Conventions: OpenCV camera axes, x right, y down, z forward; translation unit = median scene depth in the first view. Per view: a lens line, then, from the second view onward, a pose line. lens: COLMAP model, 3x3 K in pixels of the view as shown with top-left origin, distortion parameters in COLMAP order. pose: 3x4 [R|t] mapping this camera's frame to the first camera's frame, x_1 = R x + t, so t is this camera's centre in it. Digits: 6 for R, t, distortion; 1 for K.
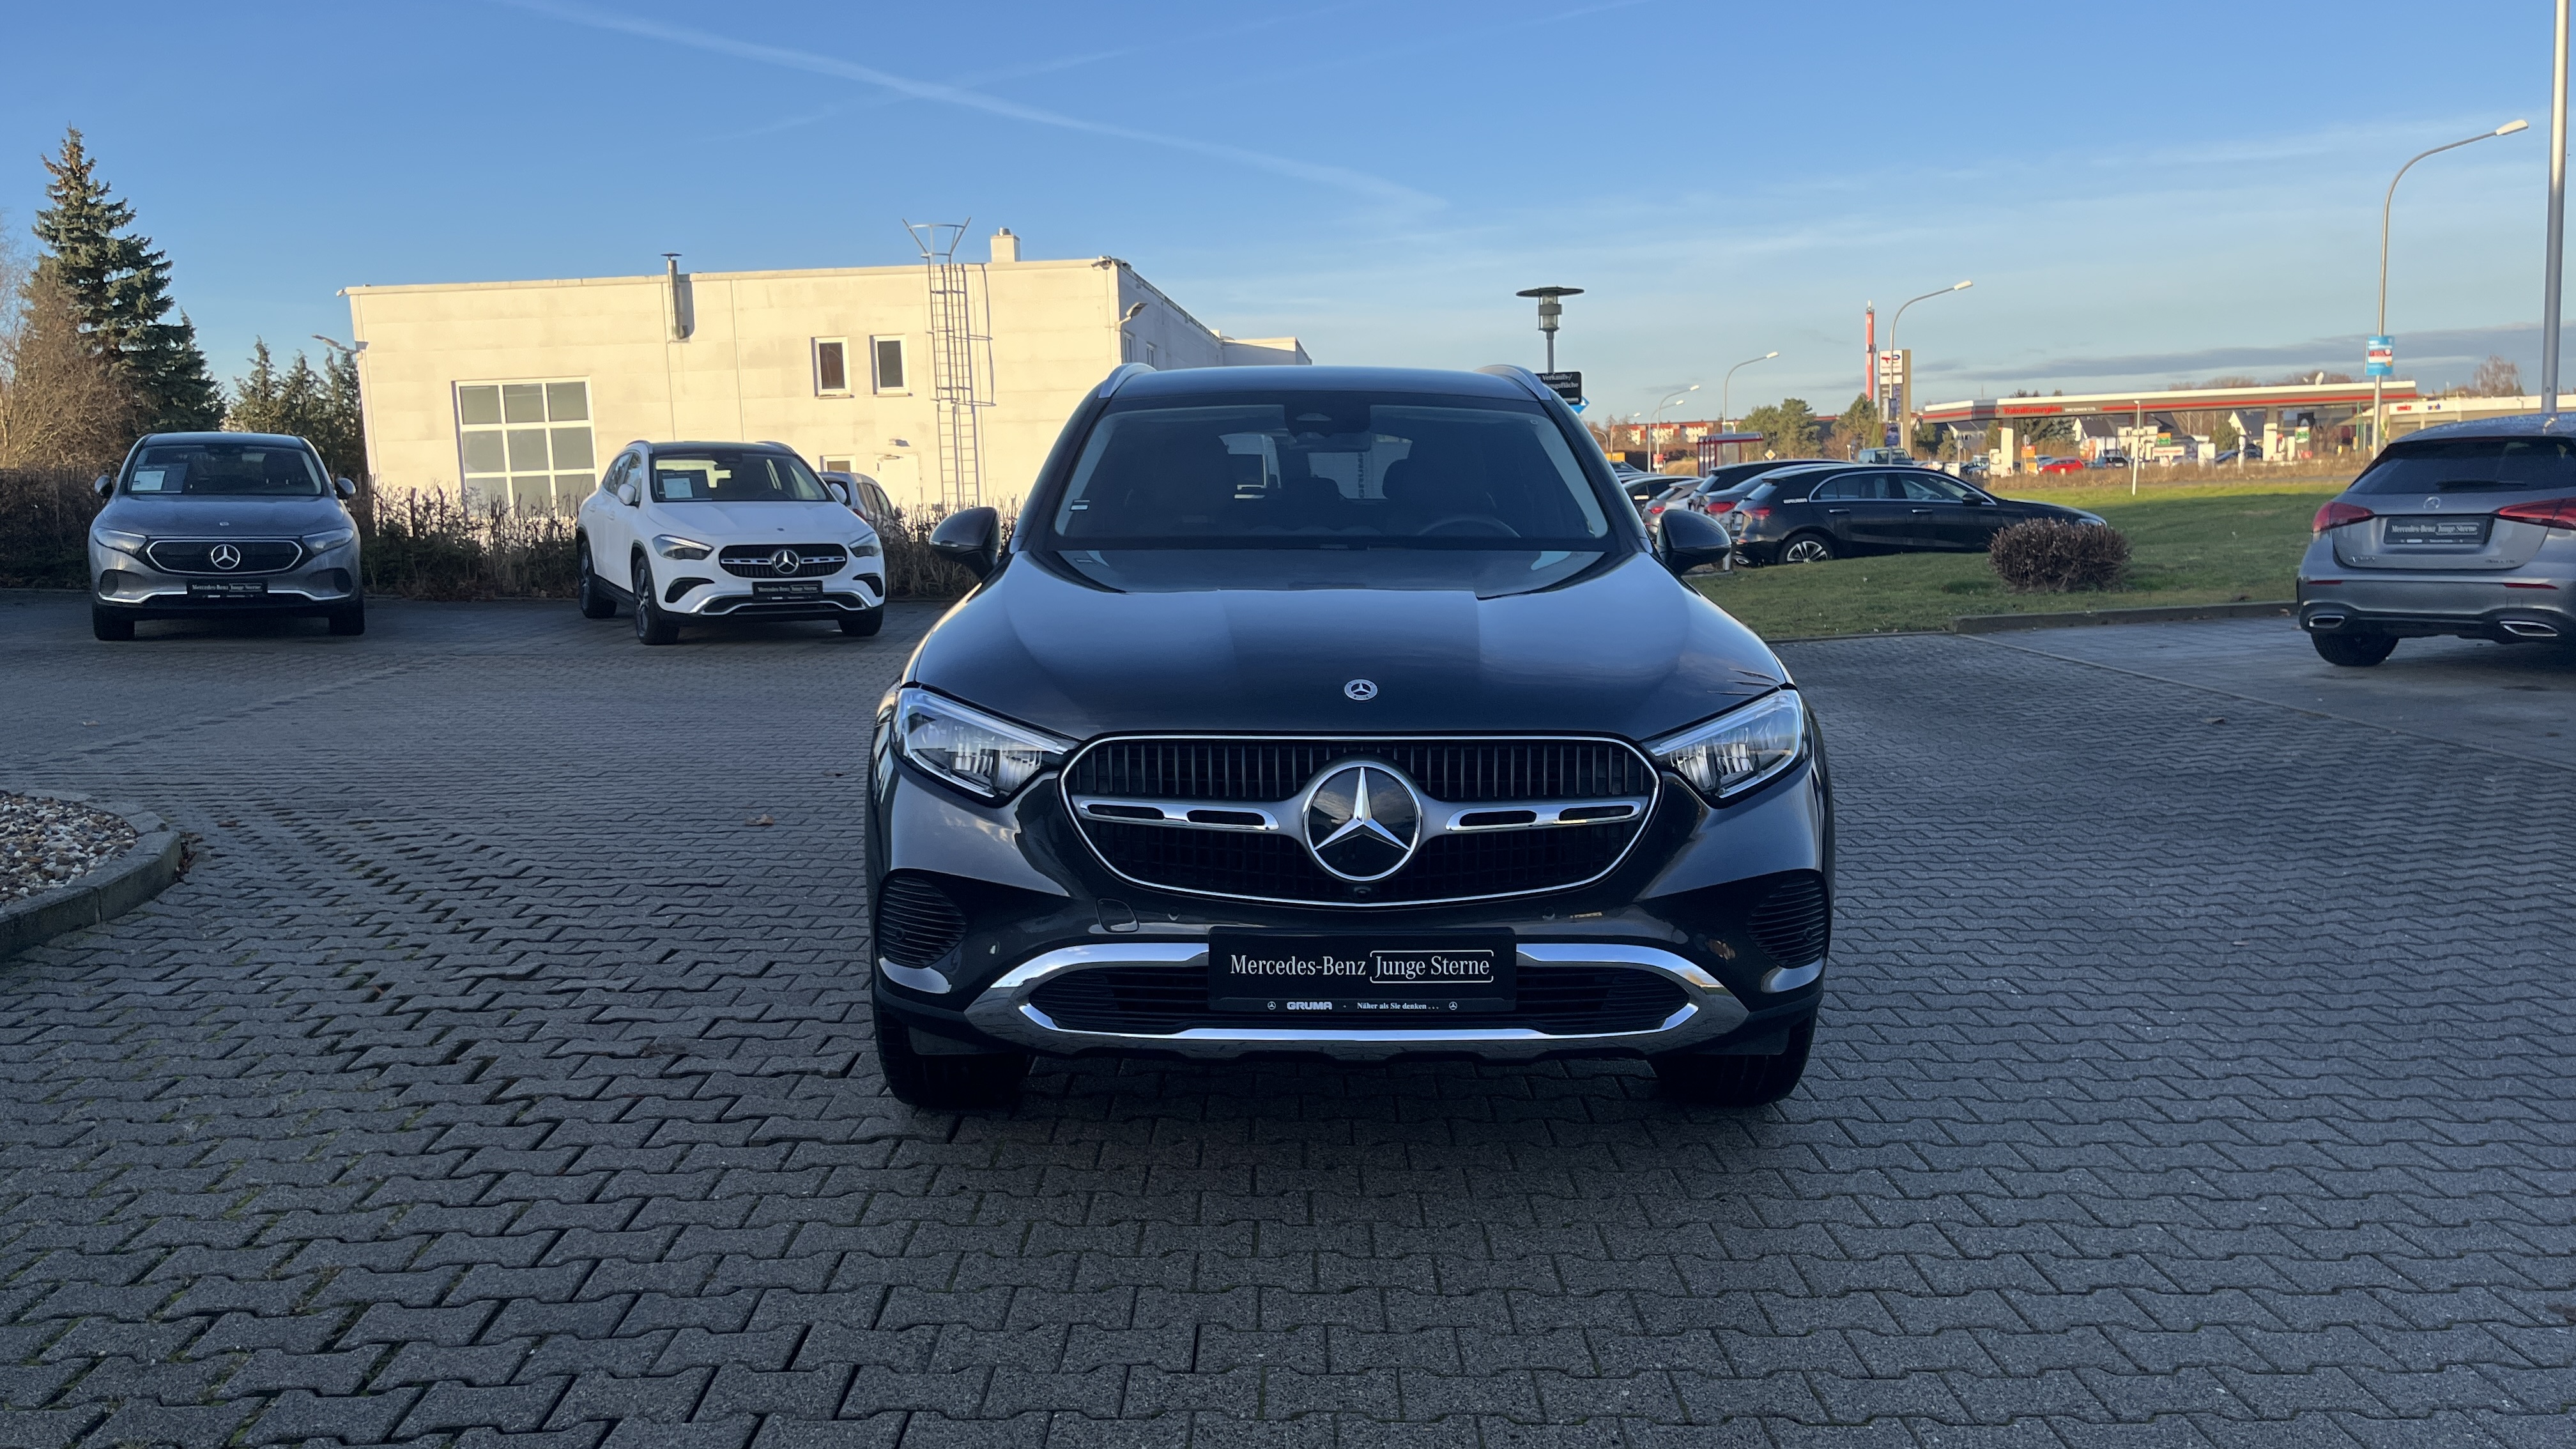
lens RADIAL K [[1941.6, 0, 1278.6], [0, 1941.6, 714.8], [0, 0, 1]] dist [0.054554, -0.058893]
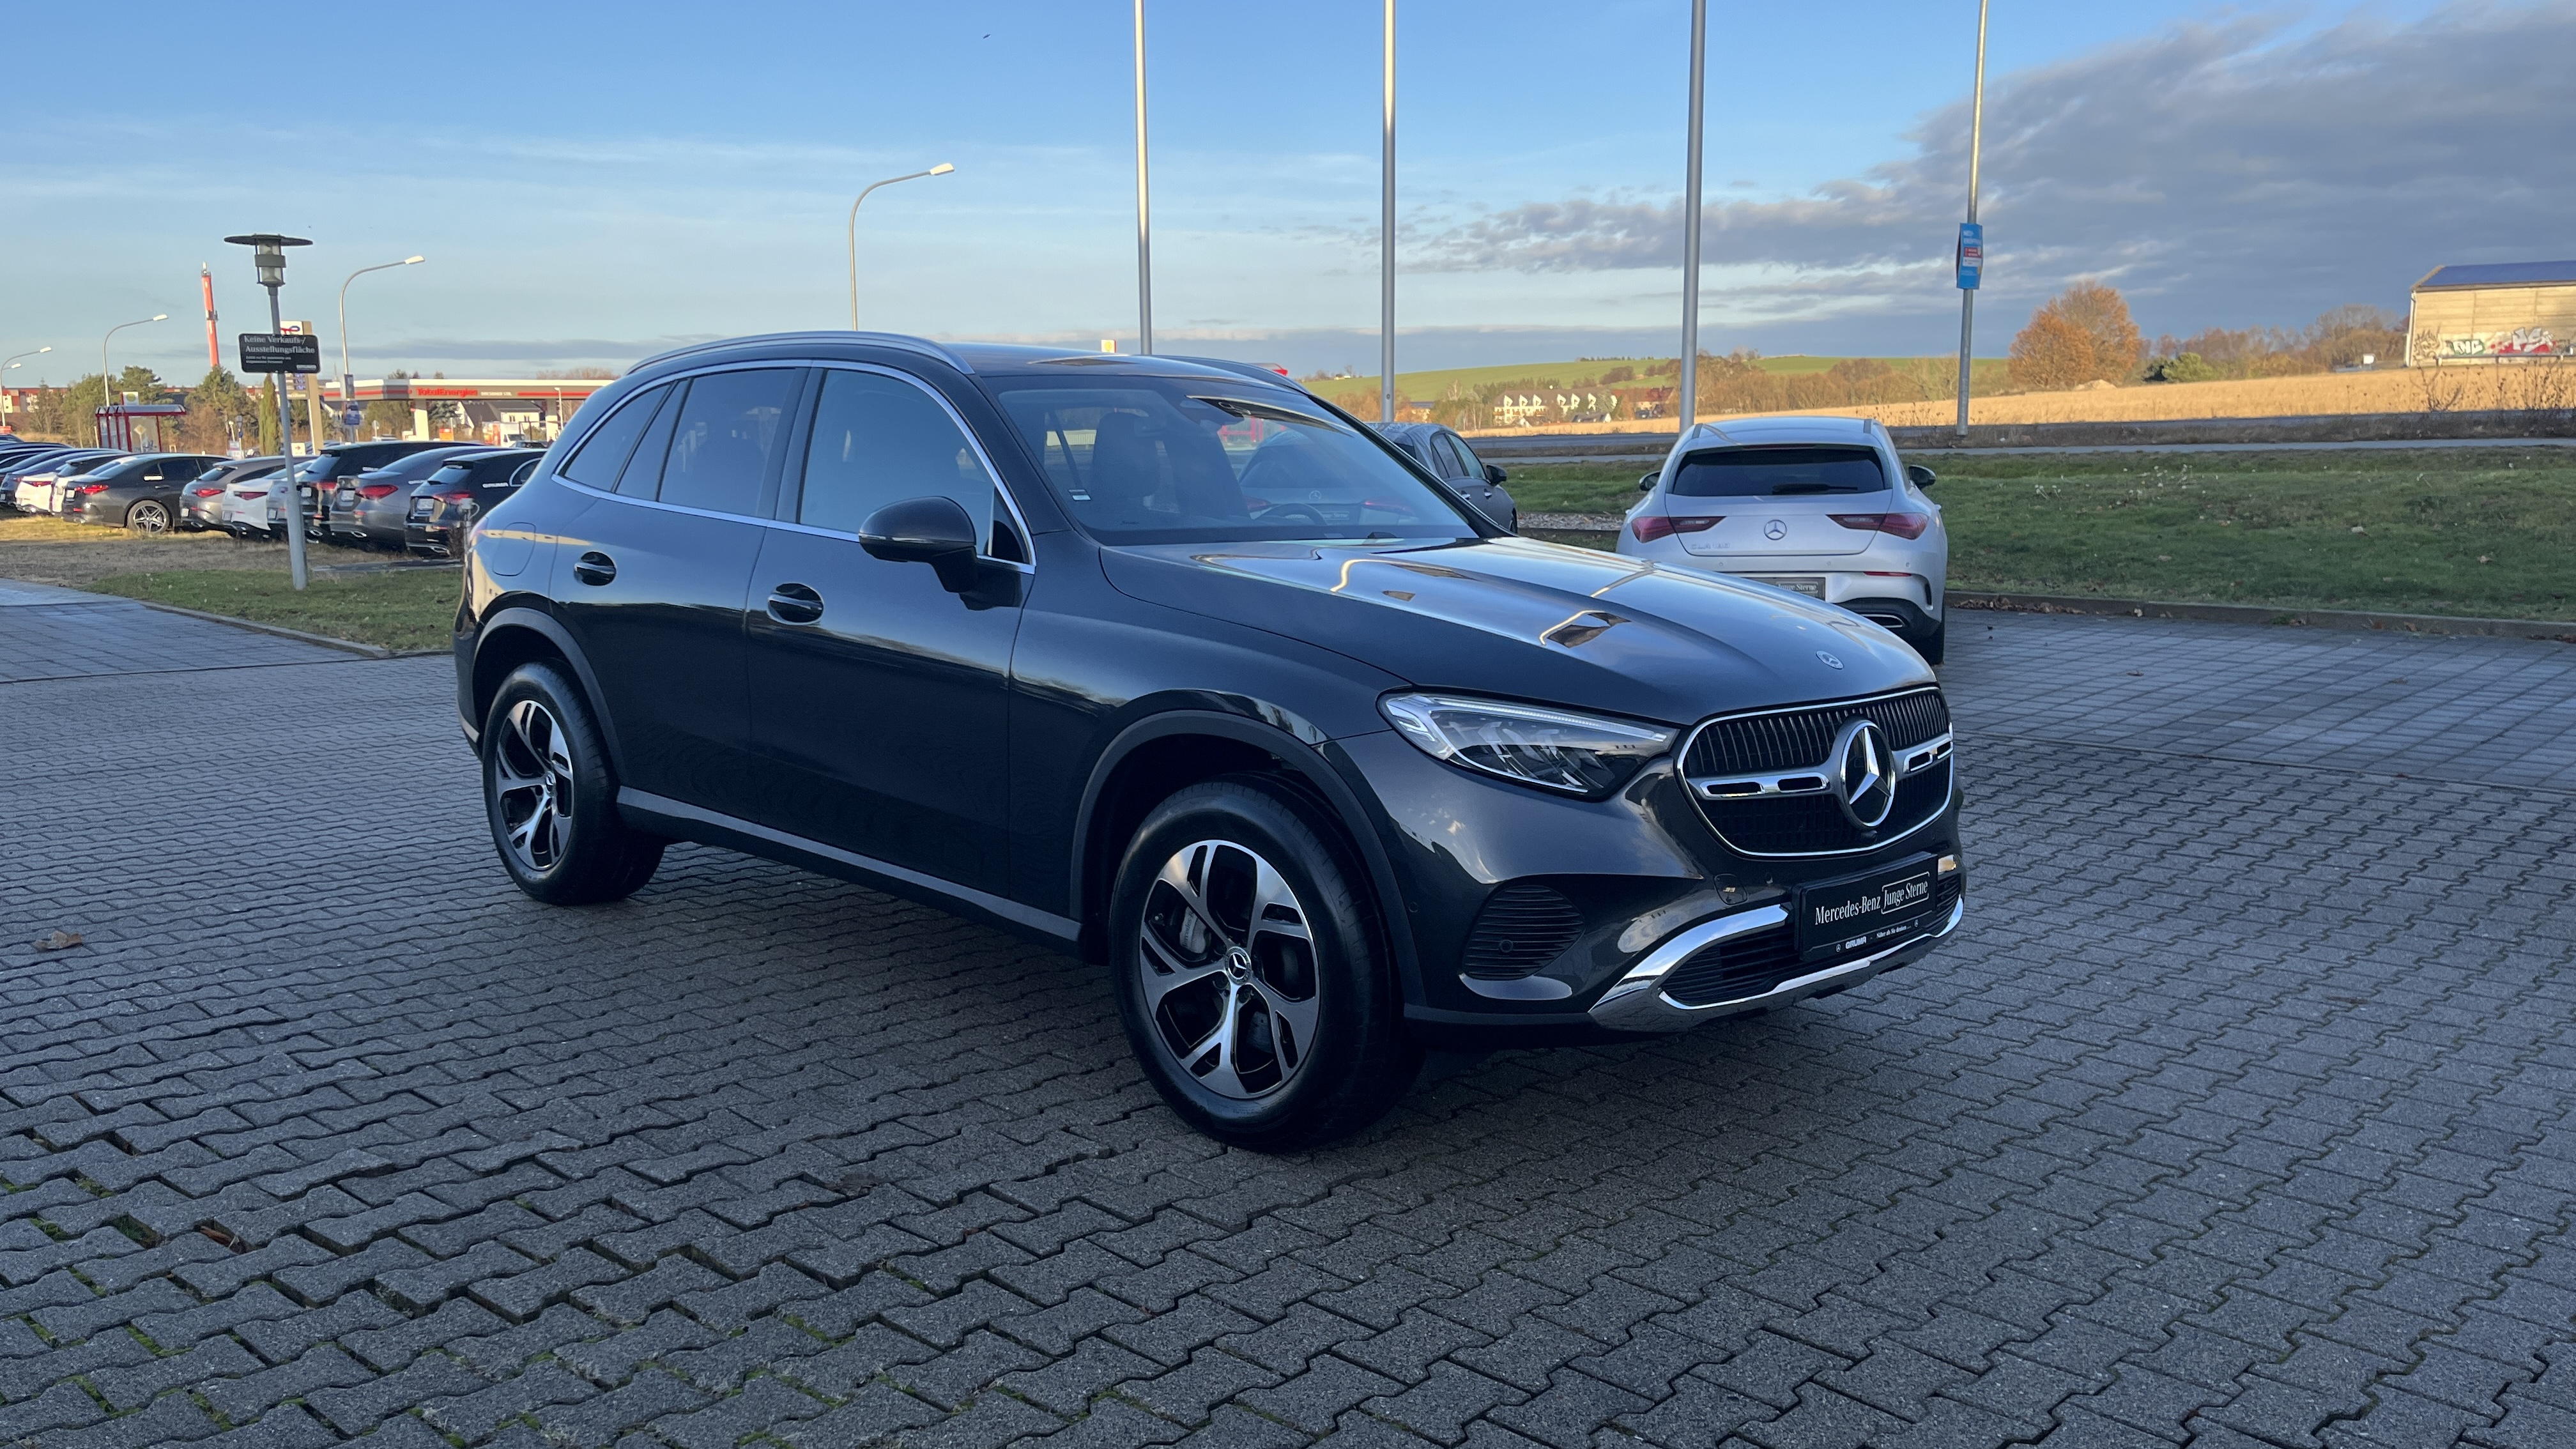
lens RADIAL K [[1930.4, 0, 1292.9], [0, 1930.4, 735.8], [0, 0, 1]] dist [0.067300, -0.082333]
pose [[0.711702, -0.086426, 0.697145, -0.847046], [0.073214, 0.996124, 0.048748, -0.041262], [-0.698656, 0.016347, 0.715271, 0.361105]]
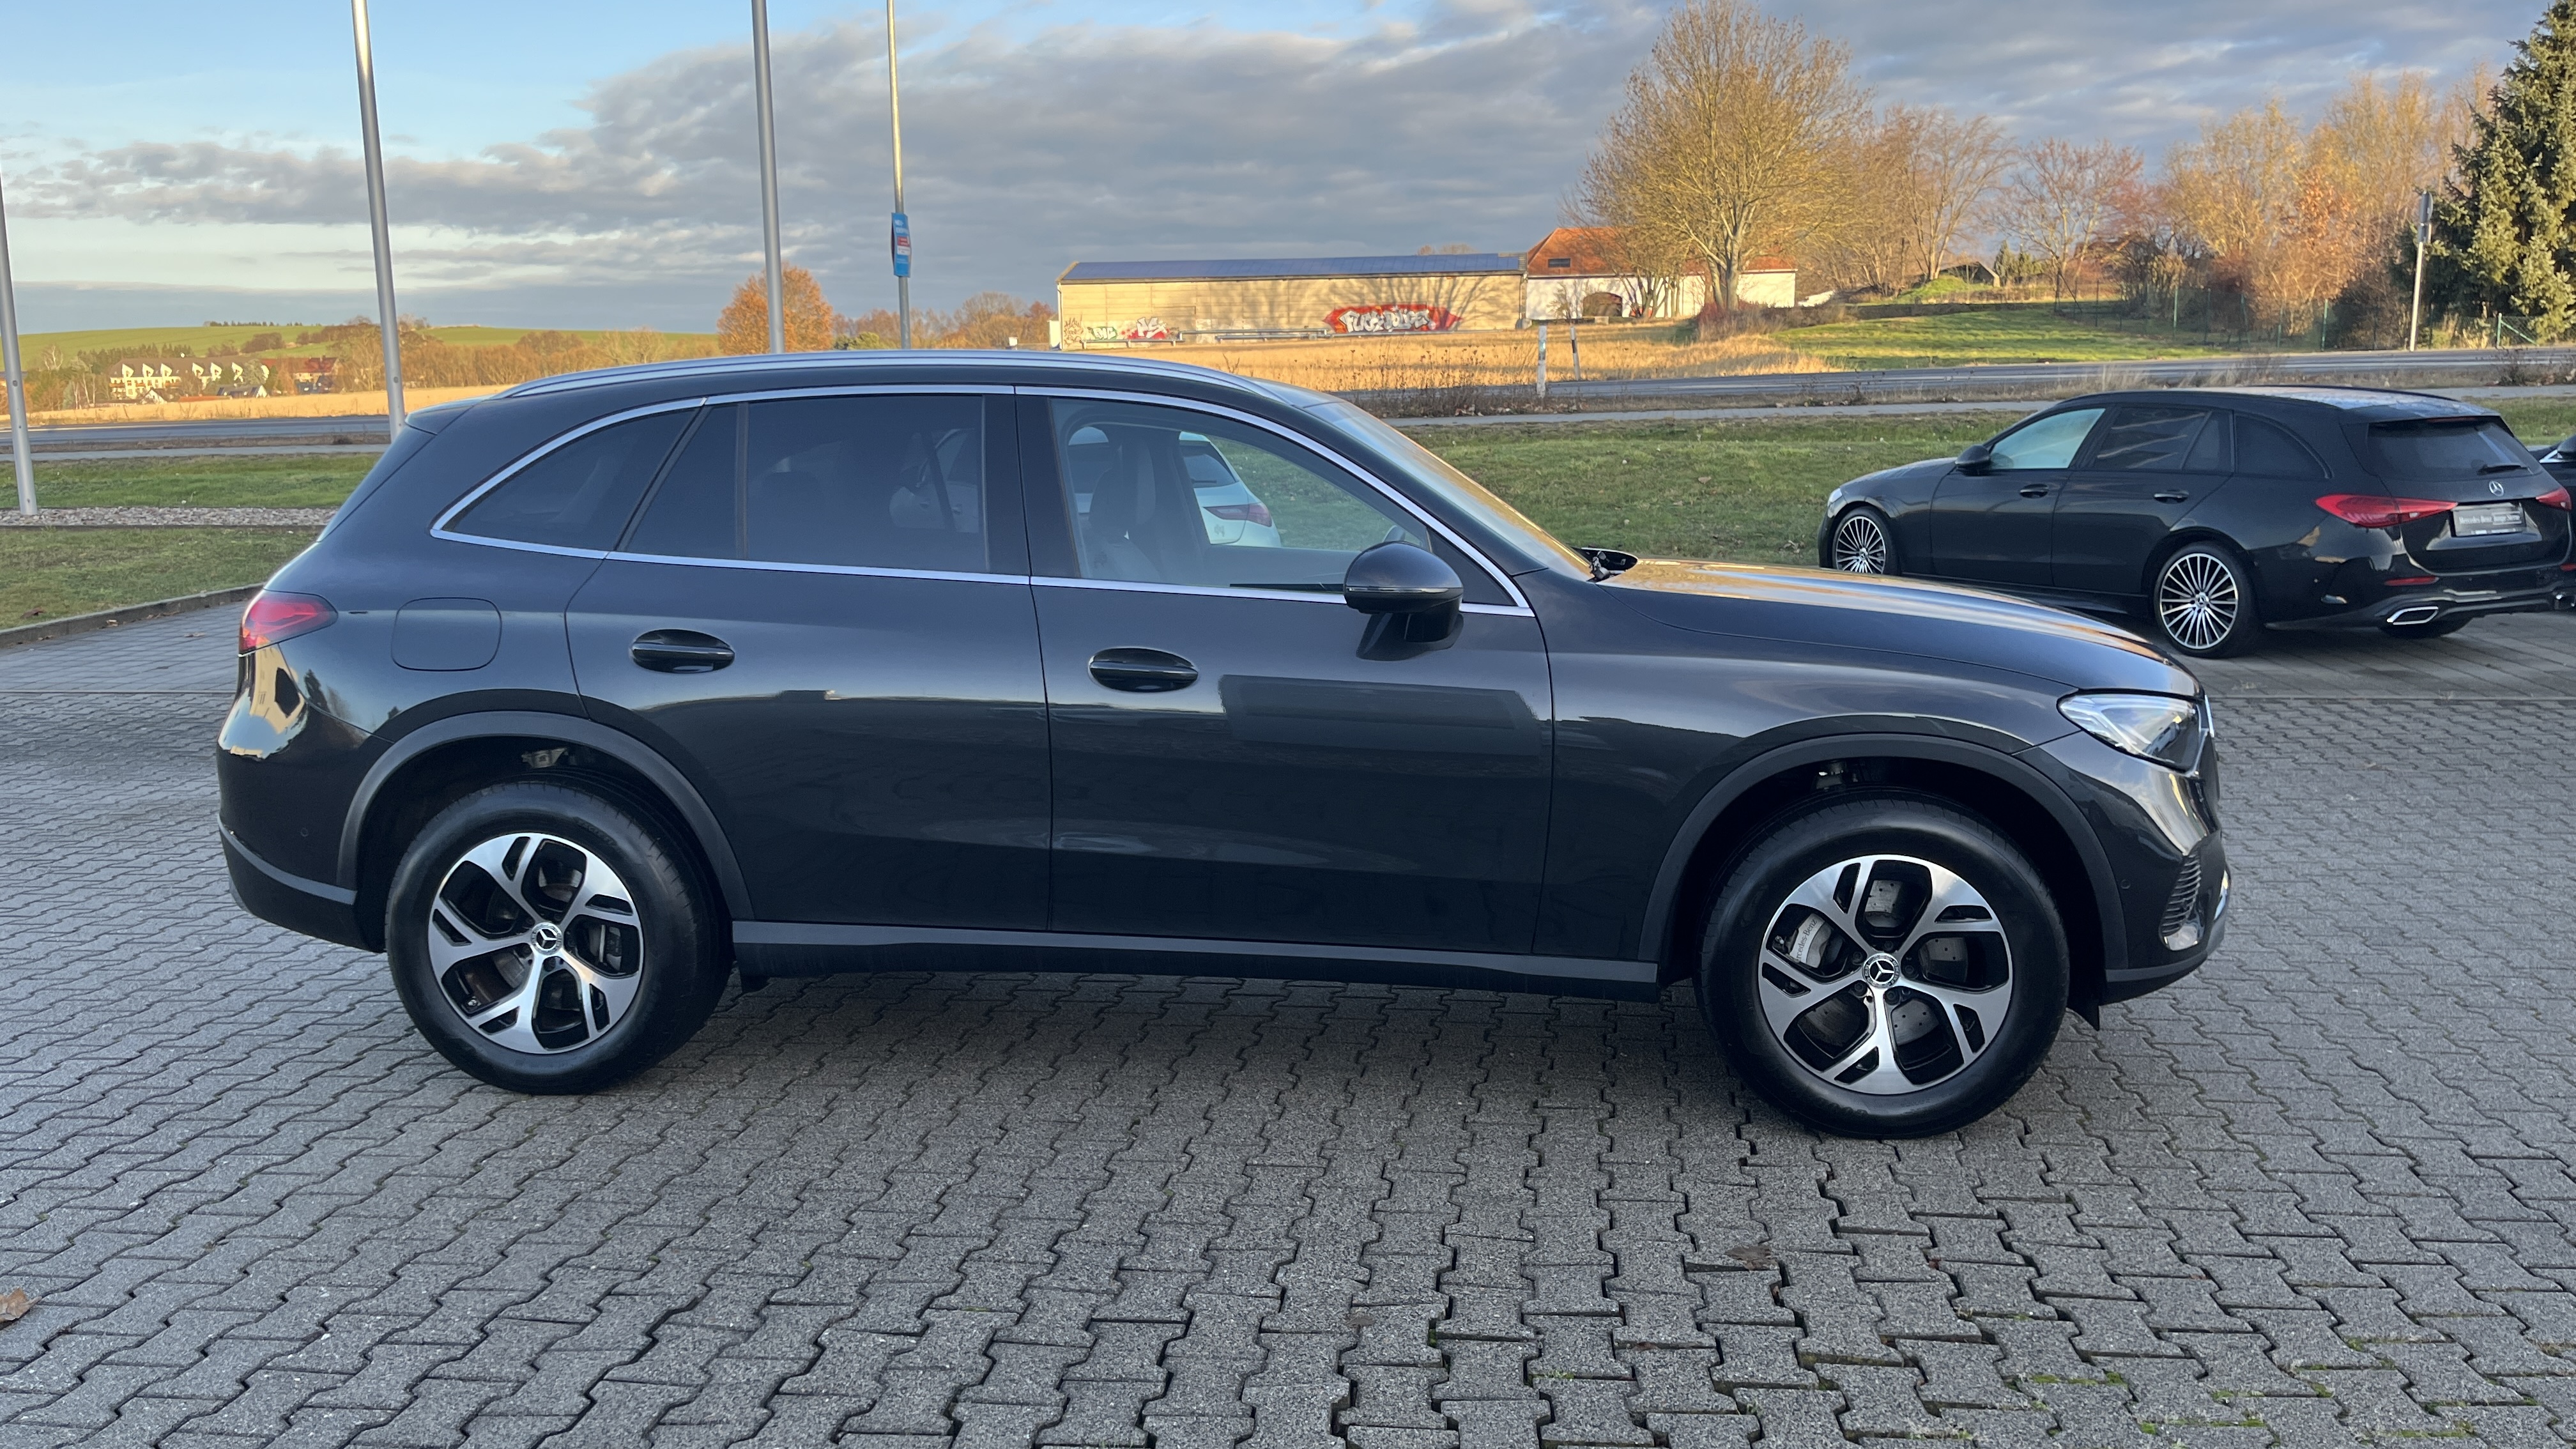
lens RADIAL K [[1930.4, 0, 1292.9], [0, 1930.4, 735.8], [0, 0, 1]] dist [0.067300, -0.082333]
pose [[0.146680, -0.148030, 0.978045, -1.240595], [0.131268, 0.982908, 0.129079, -0.179100], [-0.980435, 0.109453, 0.163605, 1.204602]]
